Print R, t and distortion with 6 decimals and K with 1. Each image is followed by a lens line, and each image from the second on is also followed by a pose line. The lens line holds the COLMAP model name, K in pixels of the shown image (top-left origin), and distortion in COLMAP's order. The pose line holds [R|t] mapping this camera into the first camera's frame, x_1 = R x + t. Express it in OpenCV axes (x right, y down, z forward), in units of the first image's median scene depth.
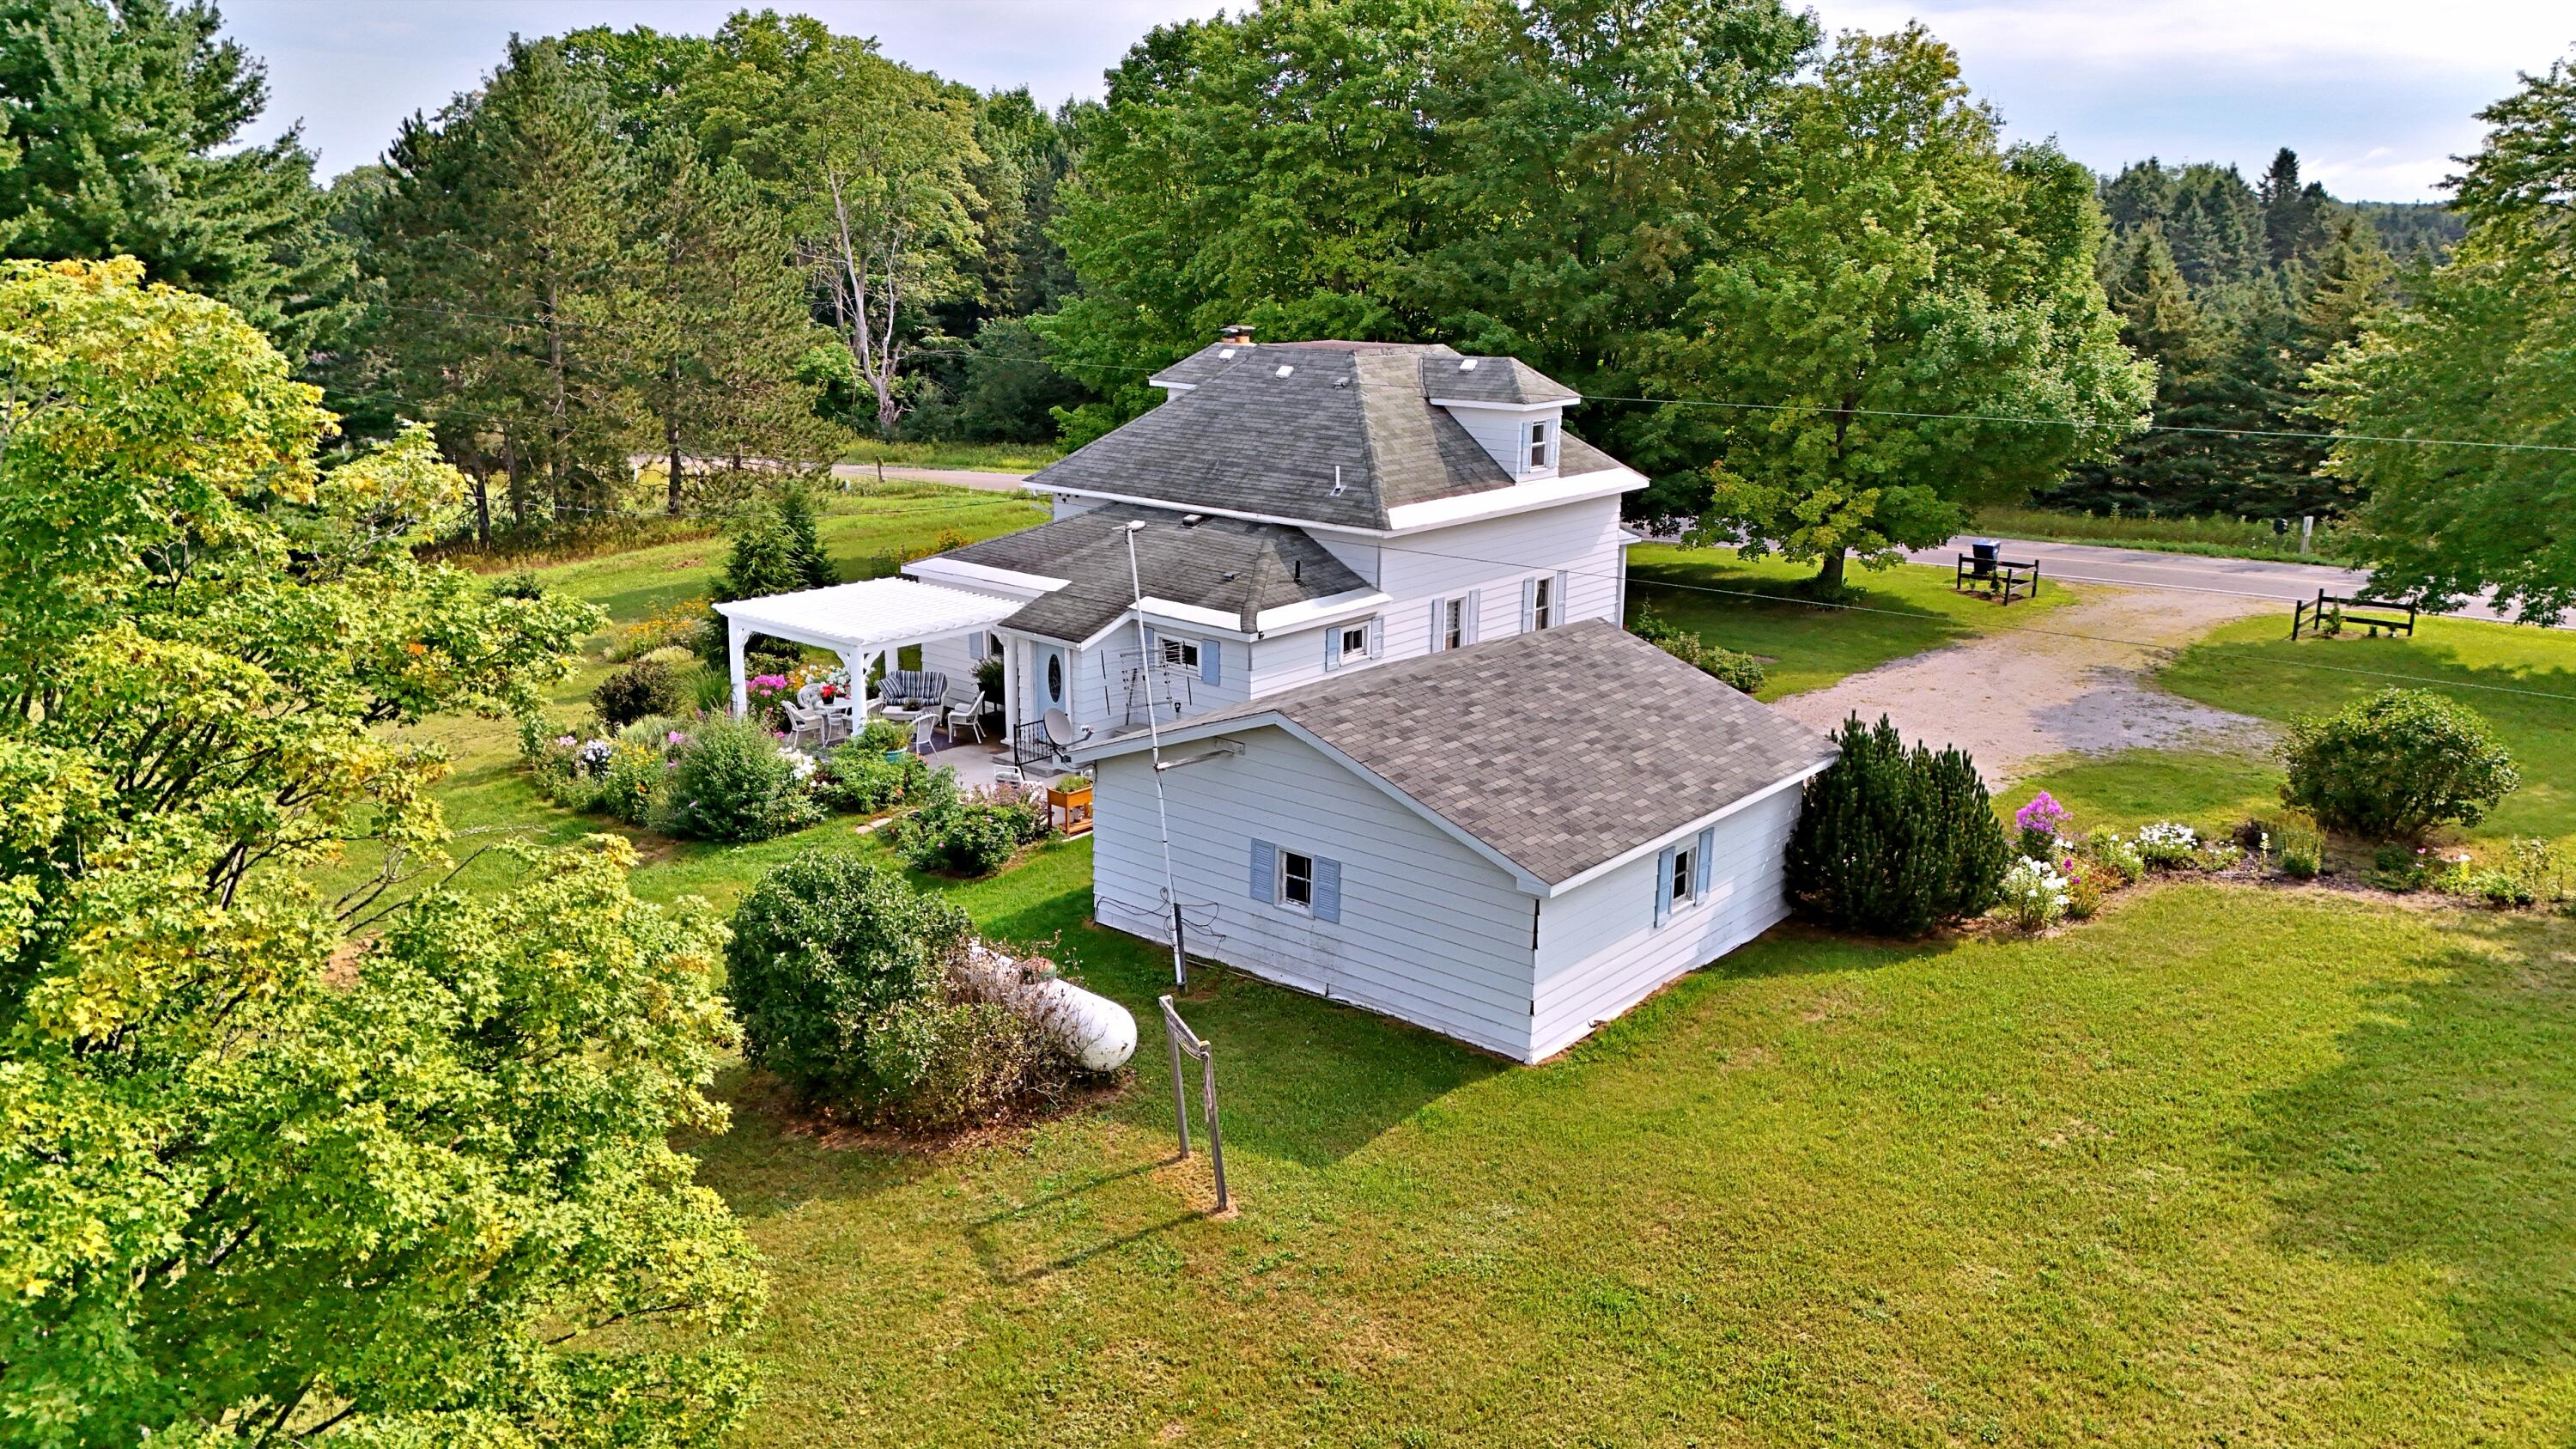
lens RADIAL K [[1882.4, 0, 1301.2], [0, 1882.4, 737.3], [0, 0, 1]] dist [0.071300, -0.060734]
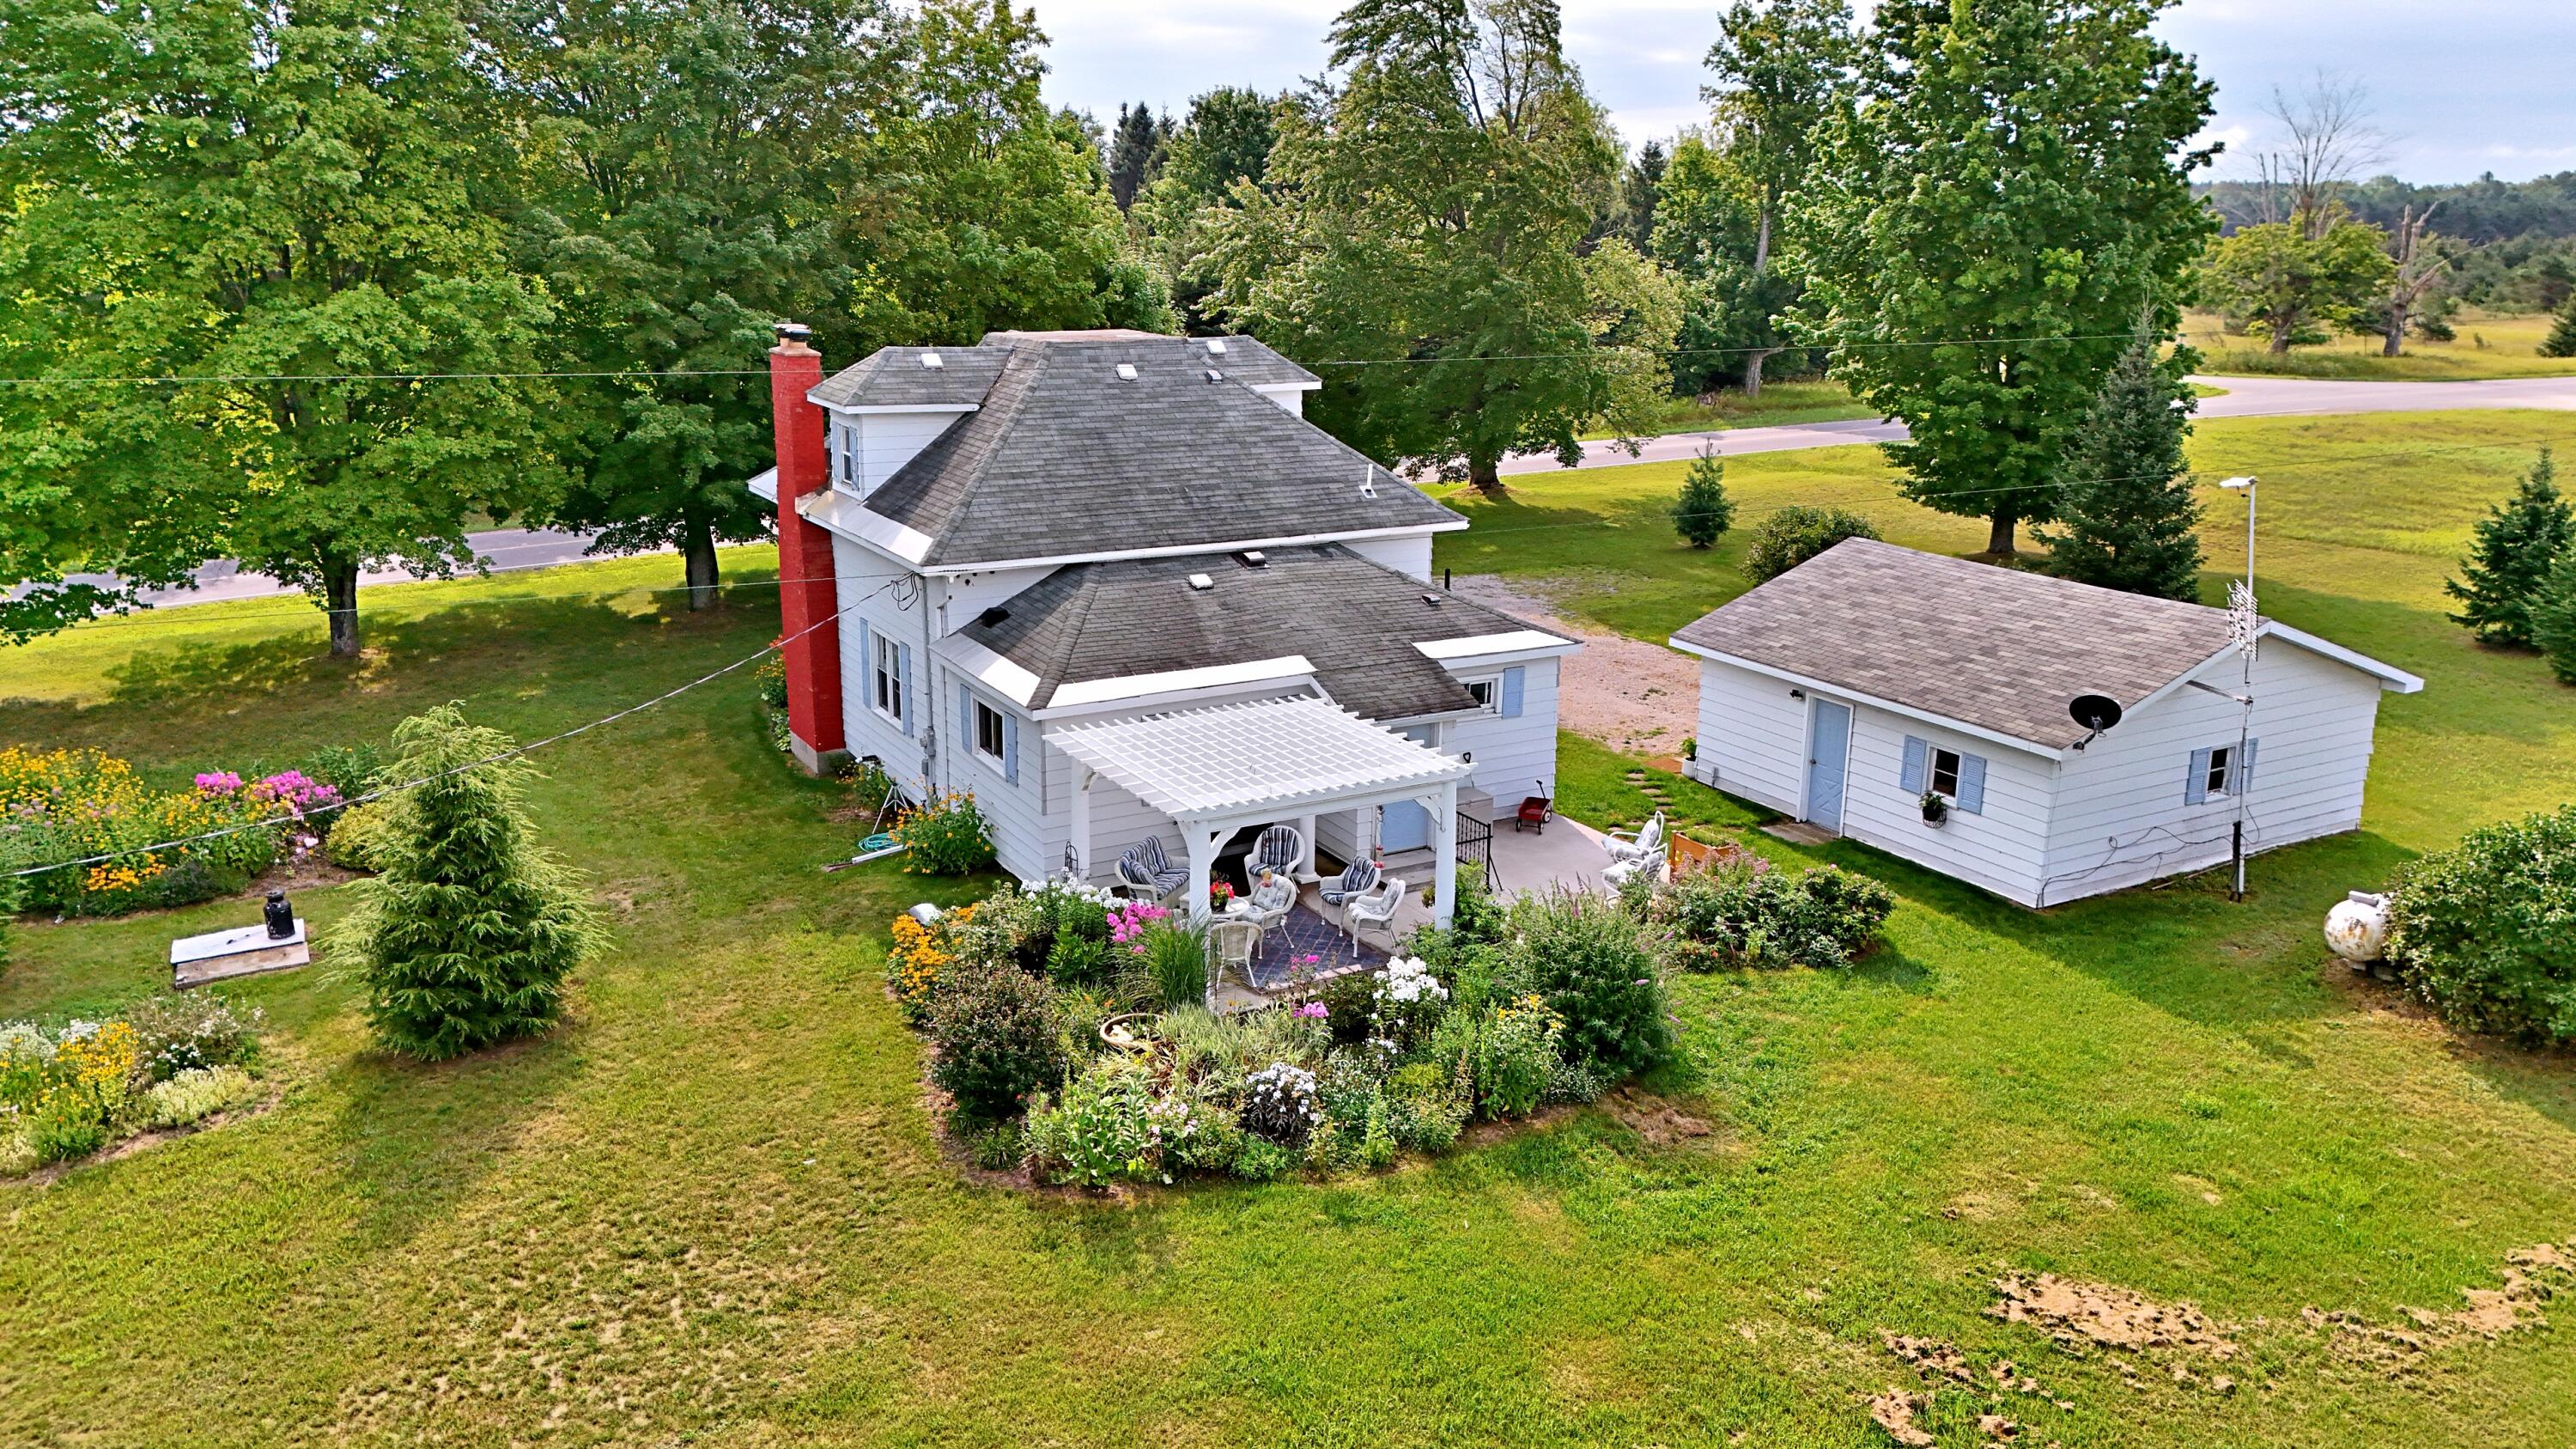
lens RADIAL K [[1882.4, 0, 1293.8], [0, 1882.4, 721.7], [0, 0, 1]] dist [0.071300, -0.060734]
pose [[0.359709, -0.253049, 0.898095, -0.653362], [0.239456, 0.955322, 0.173265, -0.151626], [-0.901815, 0.152730, 0.404232, 0.552156]]
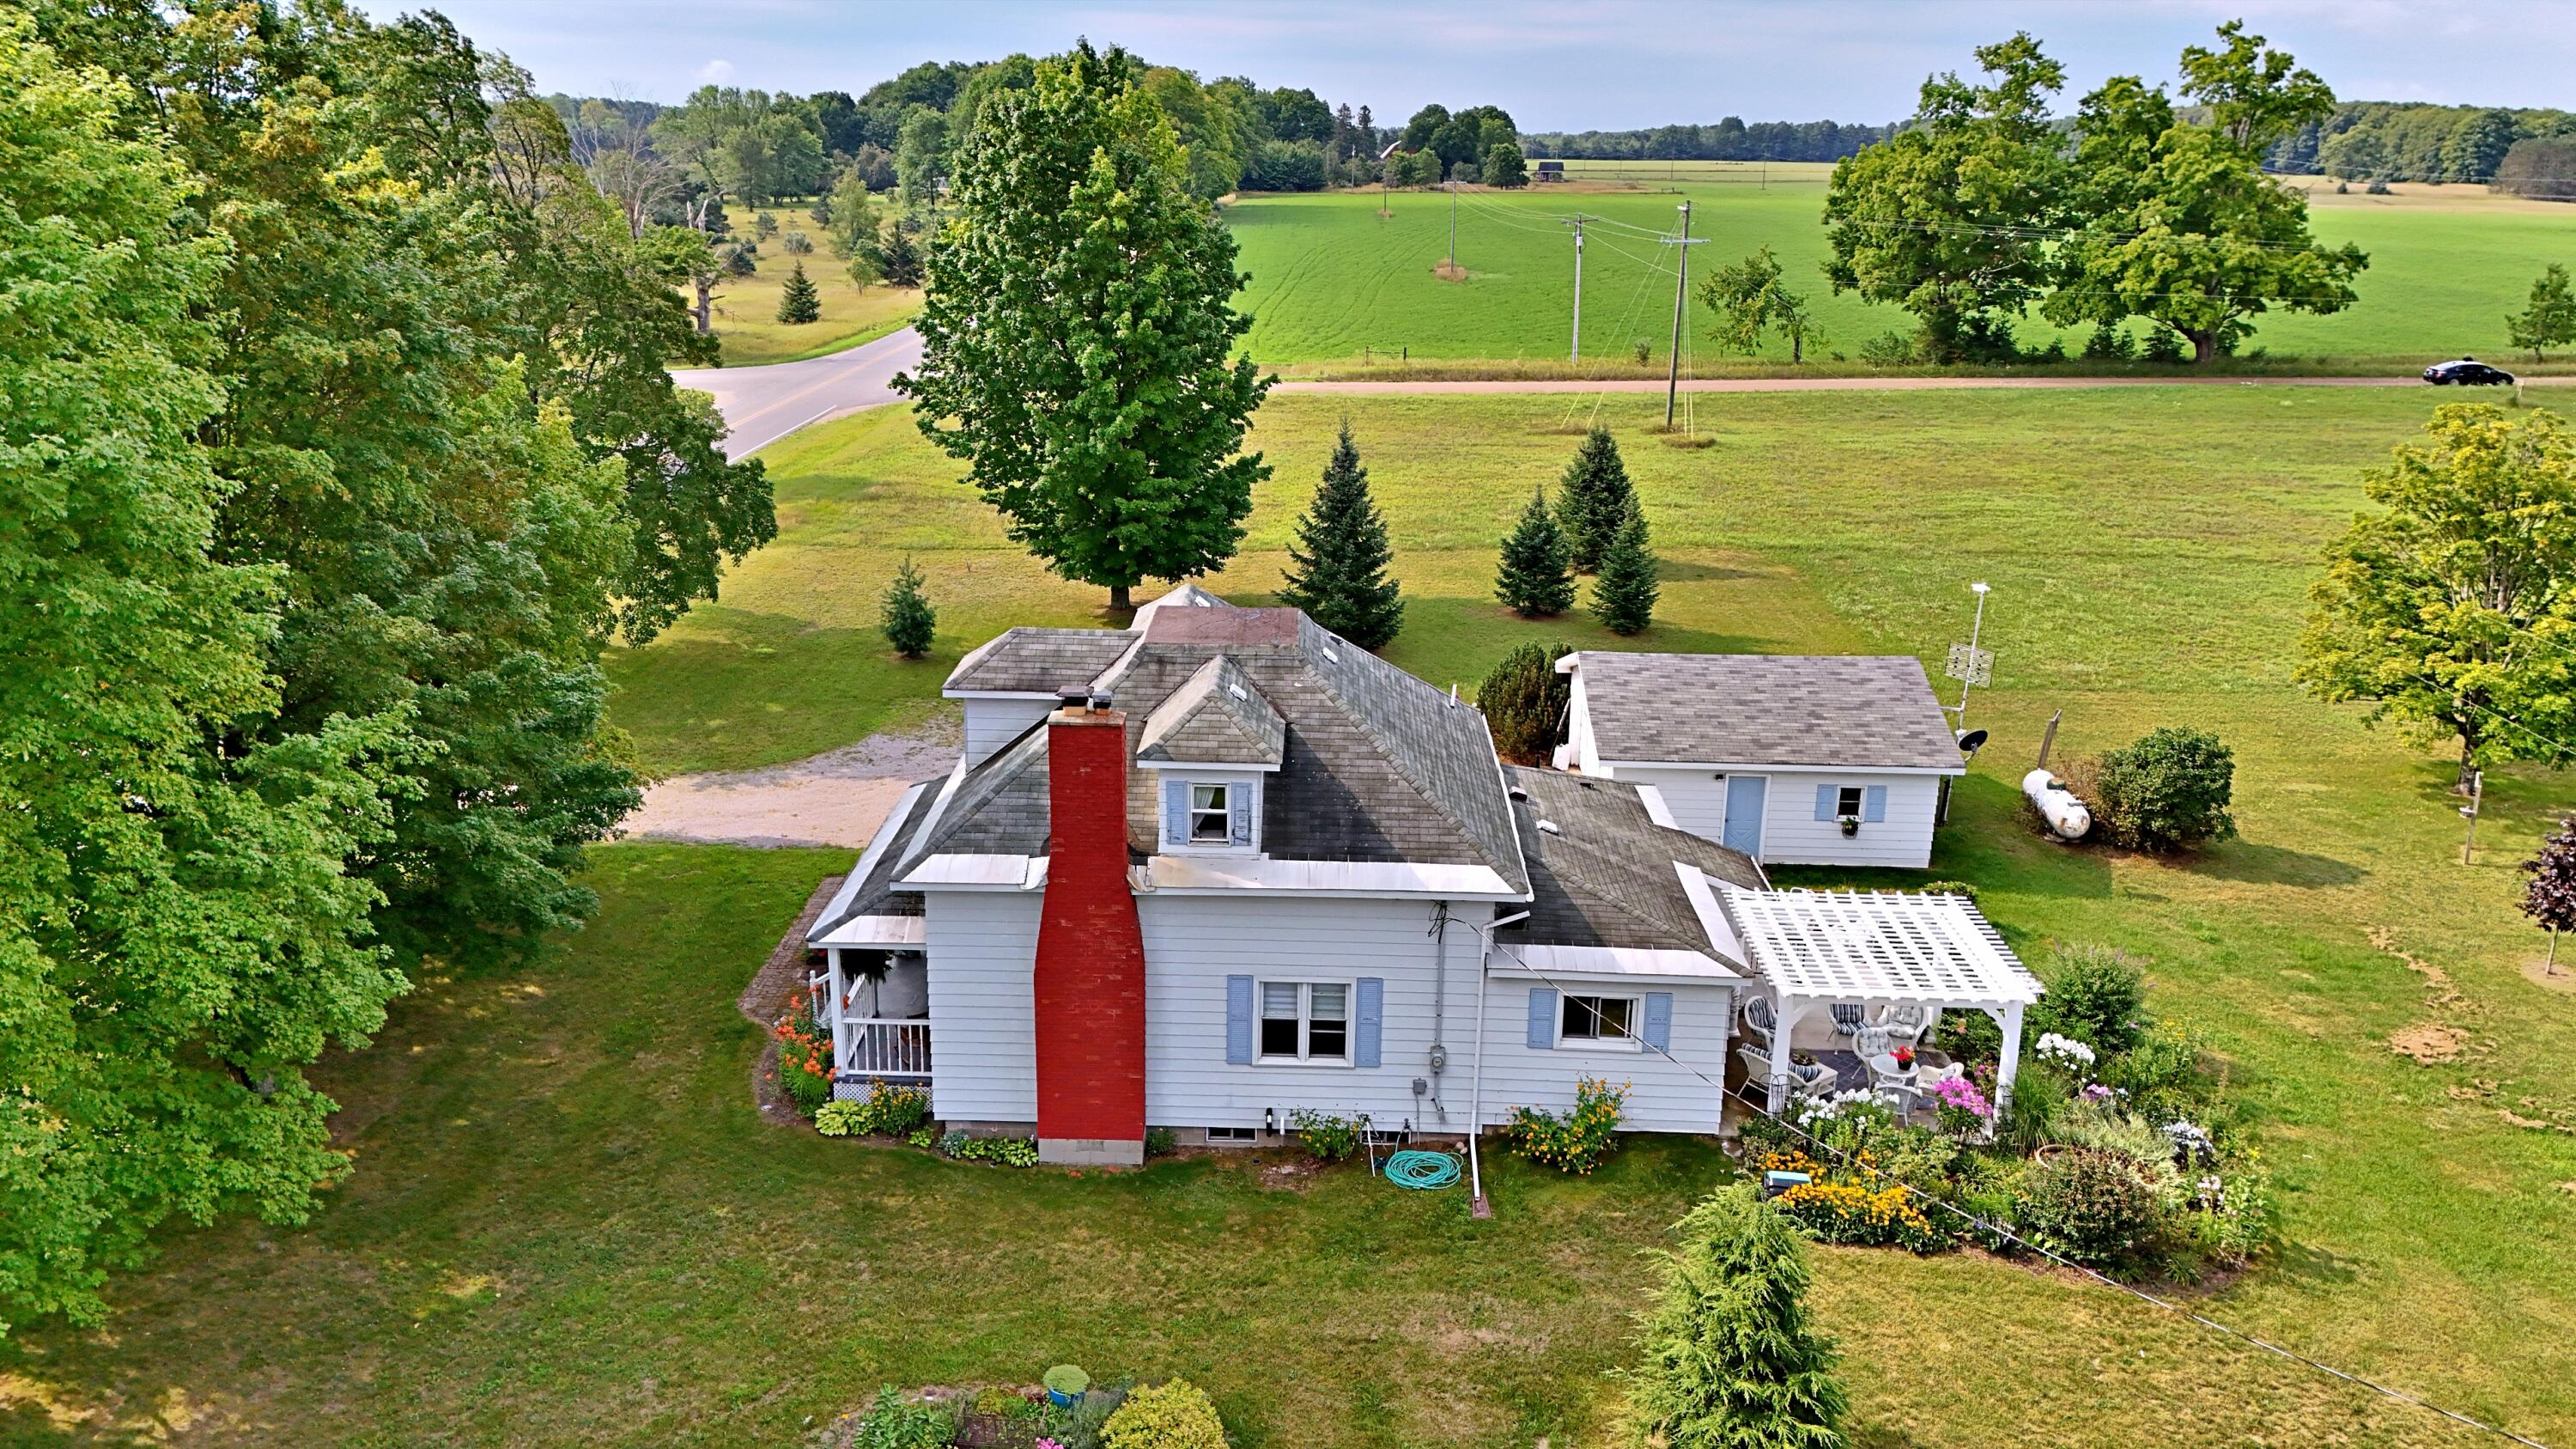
lens RADIAL K [[1882.4, 0, 1246.2], [0, 1882.4, 733.2], [0, 0, 1]] dist [0.071300, -0.060734]
pose [[-0.611103, -0.256579, 0.748813, -0.533639], [0.185961, 0.872993, 0.450891, -0.474854], [-0.769397, 0.414791, -0.485774, 1.265449]]
